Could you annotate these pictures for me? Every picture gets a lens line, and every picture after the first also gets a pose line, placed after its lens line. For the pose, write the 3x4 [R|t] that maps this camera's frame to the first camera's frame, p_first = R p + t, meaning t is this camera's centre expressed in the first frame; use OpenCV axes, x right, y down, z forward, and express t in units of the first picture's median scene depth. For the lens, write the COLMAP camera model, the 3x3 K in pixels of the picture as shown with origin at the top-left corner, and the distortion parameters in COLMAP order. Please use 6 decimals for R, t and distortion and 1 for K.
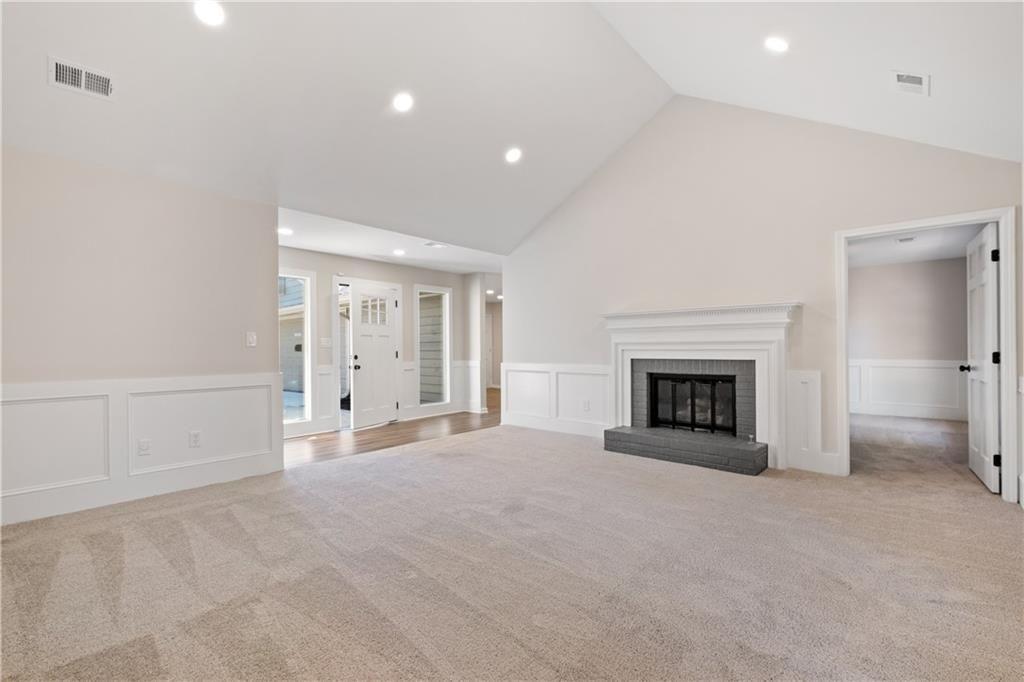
lens RADIAL K [[456.4, 0, 513.7], [0, 456.4, 346.1], [0, 0, 1]] dist [-0.000799, -0.000698]
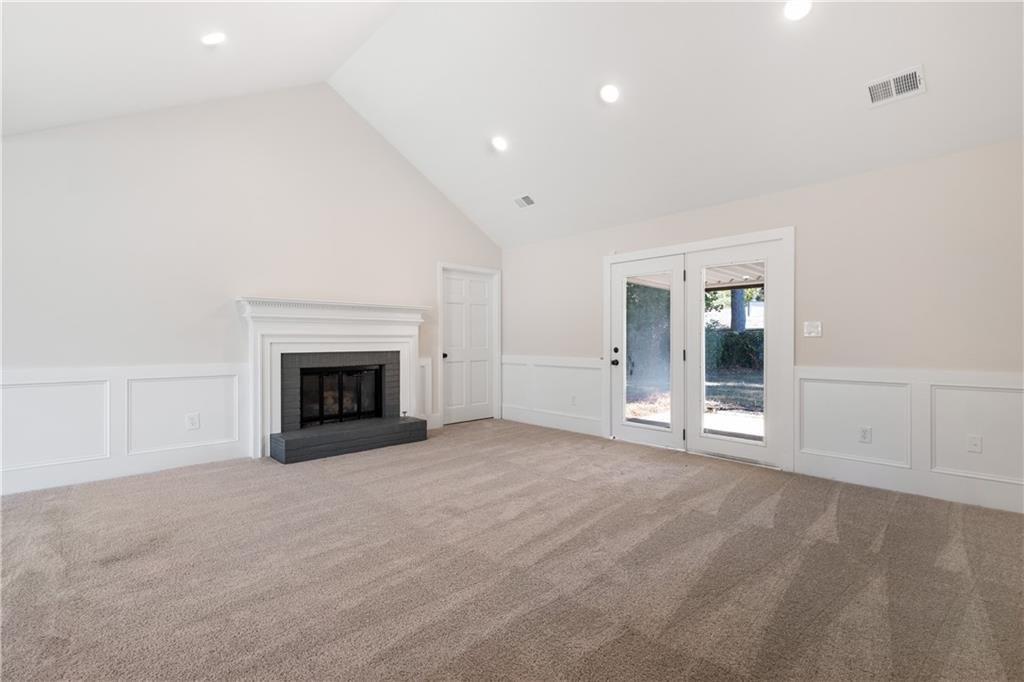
lens RADIAL K [[443.3, 0, 513.1], [0, 443.3, 343.2], [0, 0, 1]] dist [-0.001157, -0.000582]
pose [[0.069279, -0.000701, 0.997597, -0.563958], [-0.003798, 0.999992, 0.000966, 0.006833], [-0.997590, -0.003856, 0.069276, 0.533074]]
